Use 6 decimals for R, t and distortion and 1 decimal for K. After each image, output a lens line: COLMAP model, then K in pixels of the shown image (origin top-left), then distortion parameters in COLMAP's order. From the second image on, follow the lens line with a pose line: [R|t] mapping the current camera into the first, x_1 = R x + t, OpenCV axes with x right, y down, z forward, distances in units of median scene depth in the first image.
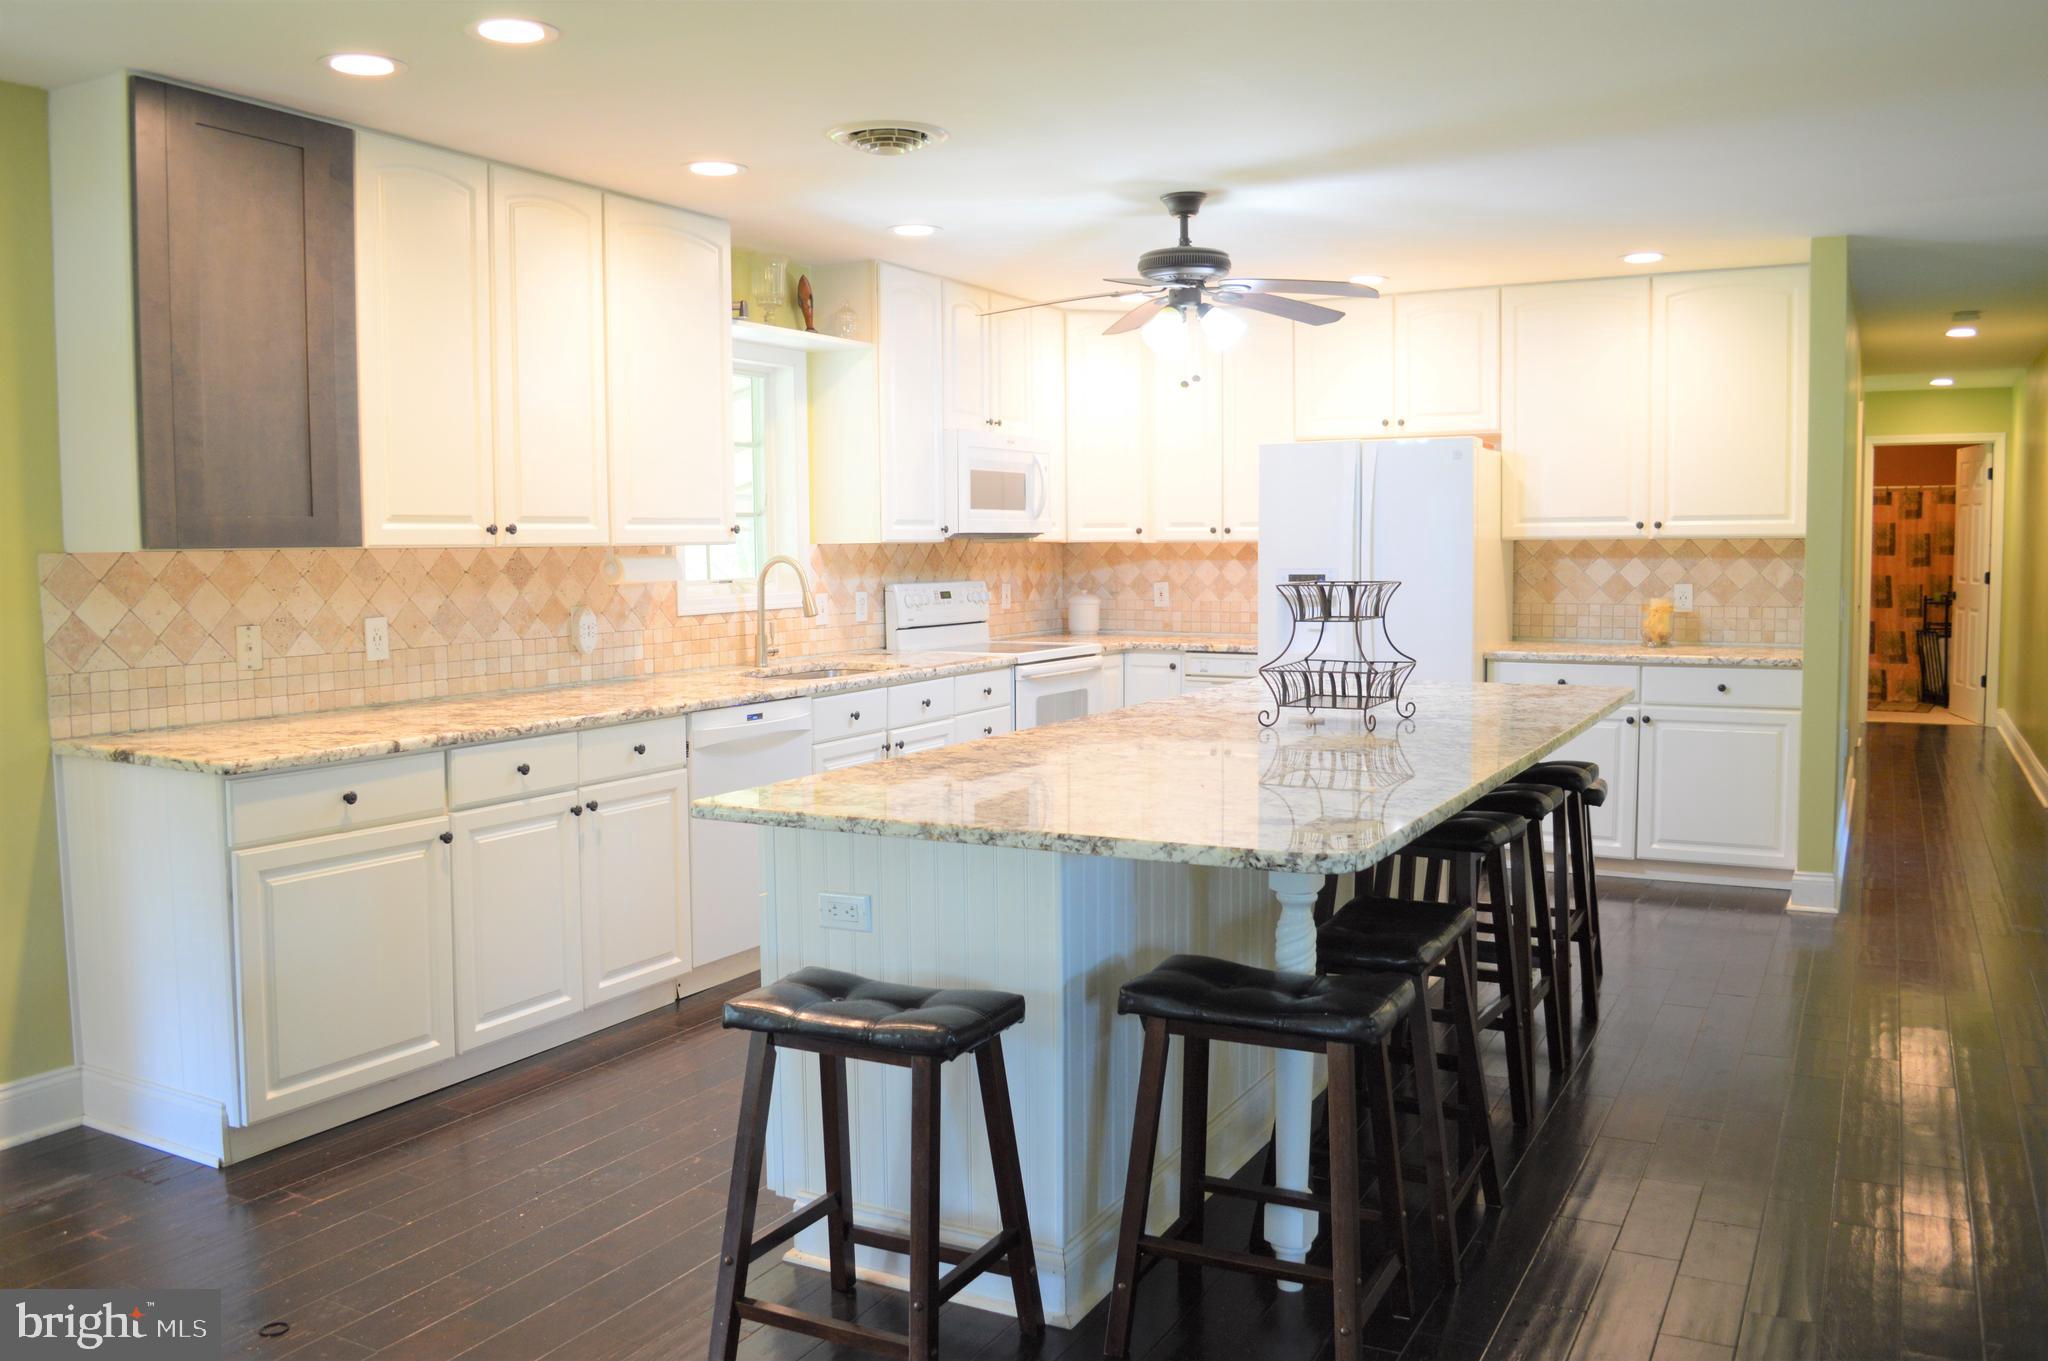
lens RADIAL K [[1638.6, 0, 1024.0], [0, 1638.6, 680.5], [0, 0, 1]] dist [-0.098298, 0.055322]
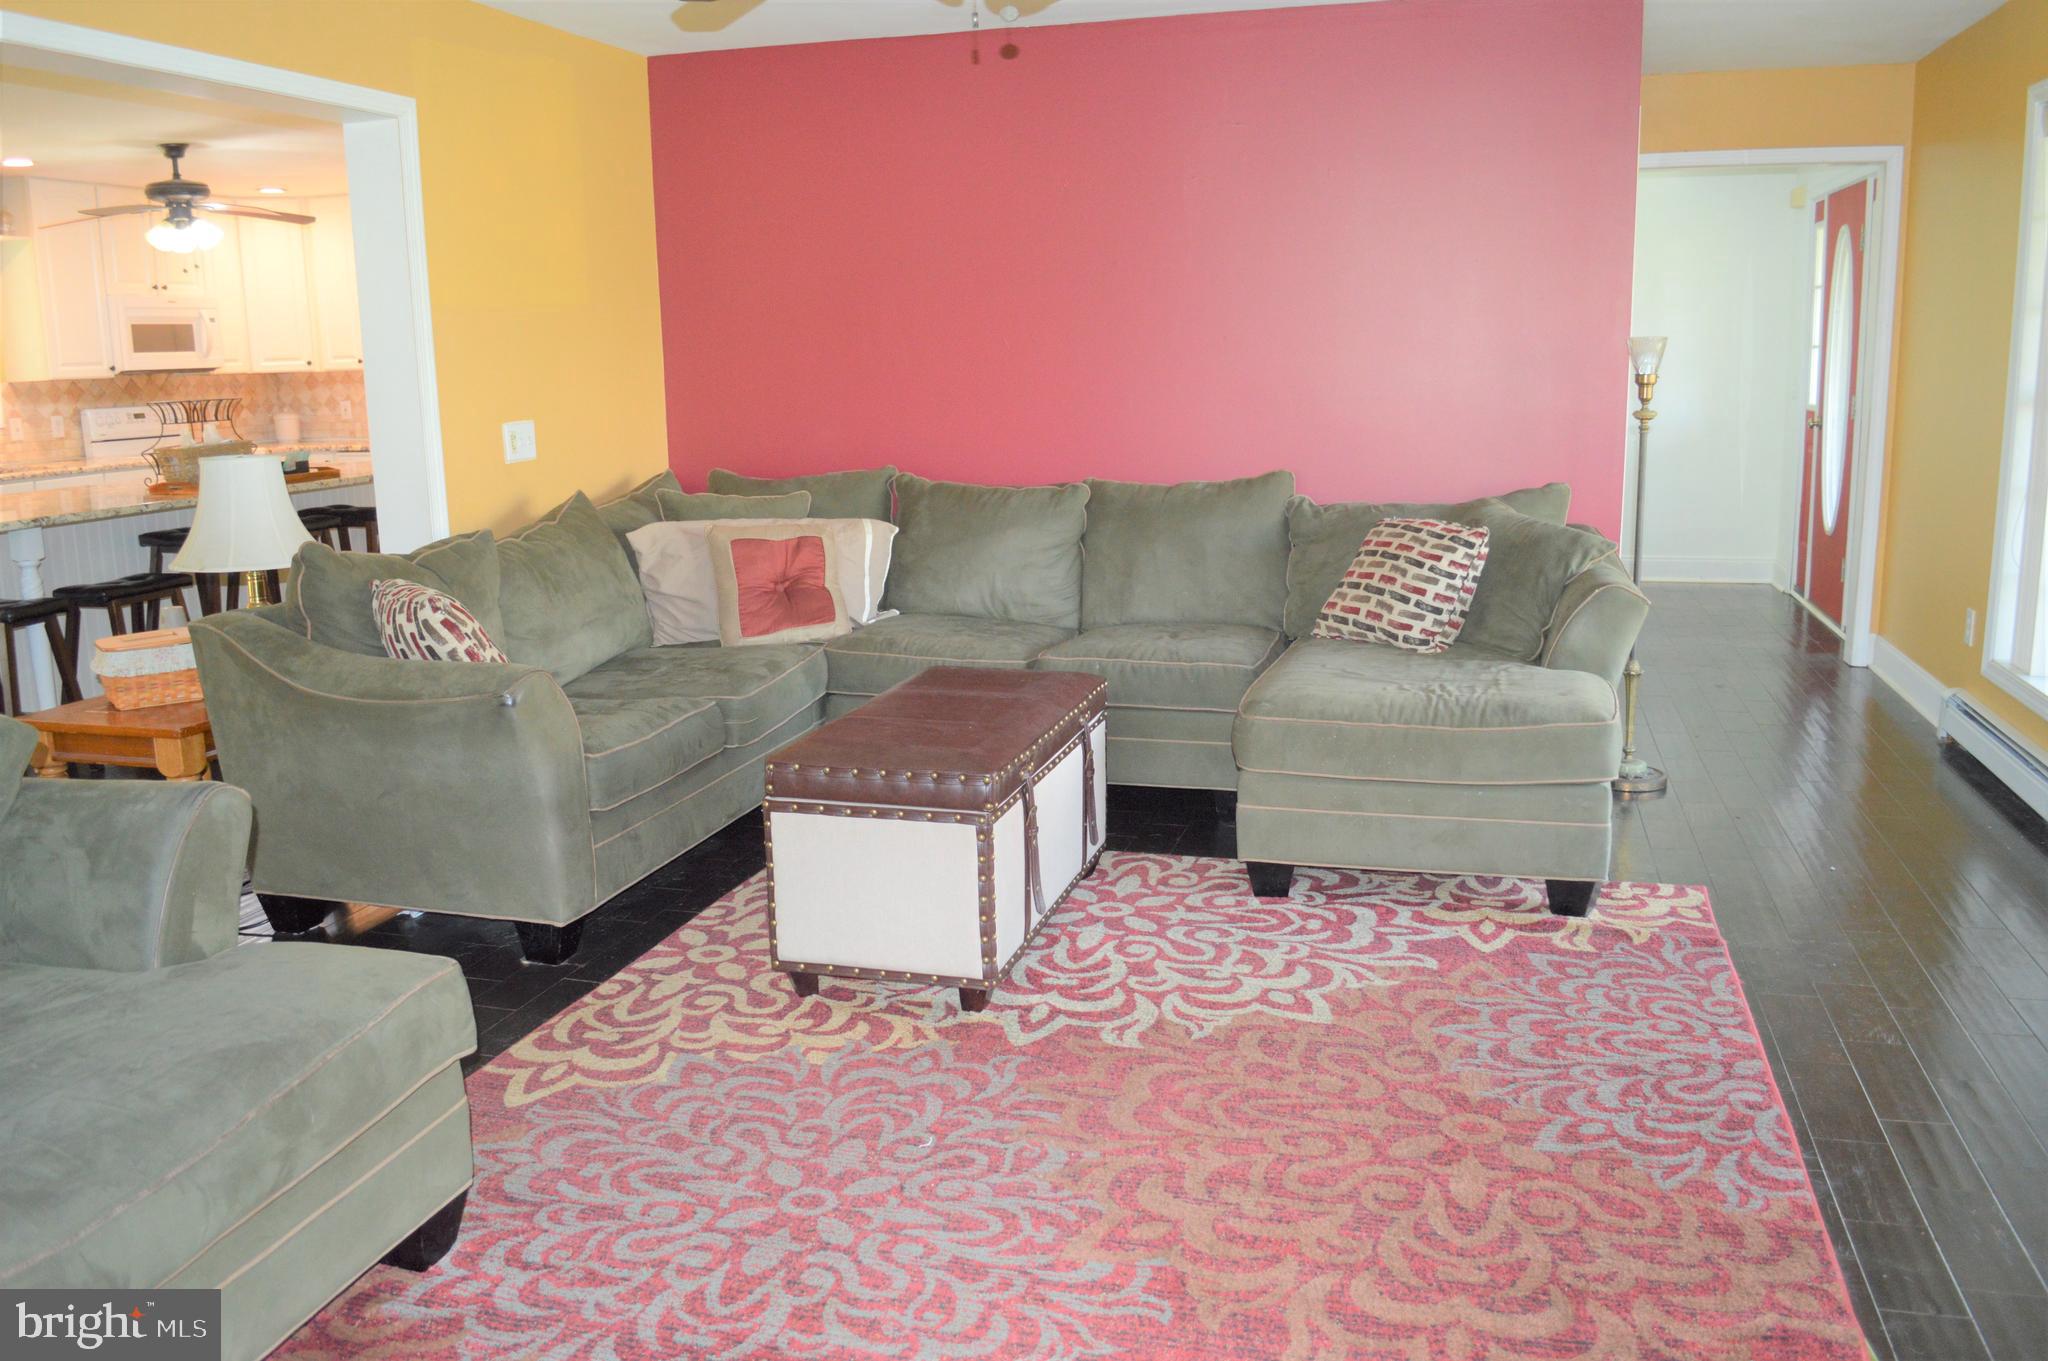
lens RADIAL K [[1638.6, 0, 1024.0], [0, 1638.6, 680.5], [0, 0, 1]] dist [-0.098298, 0.055322]
pose [[0.976941, -0.056454, 0.205910, 0.403871], [0.032930, 0.992711, 0.115930, 0.038467], [-0.210954, -0.106476, 0.971680, -0.491352]]
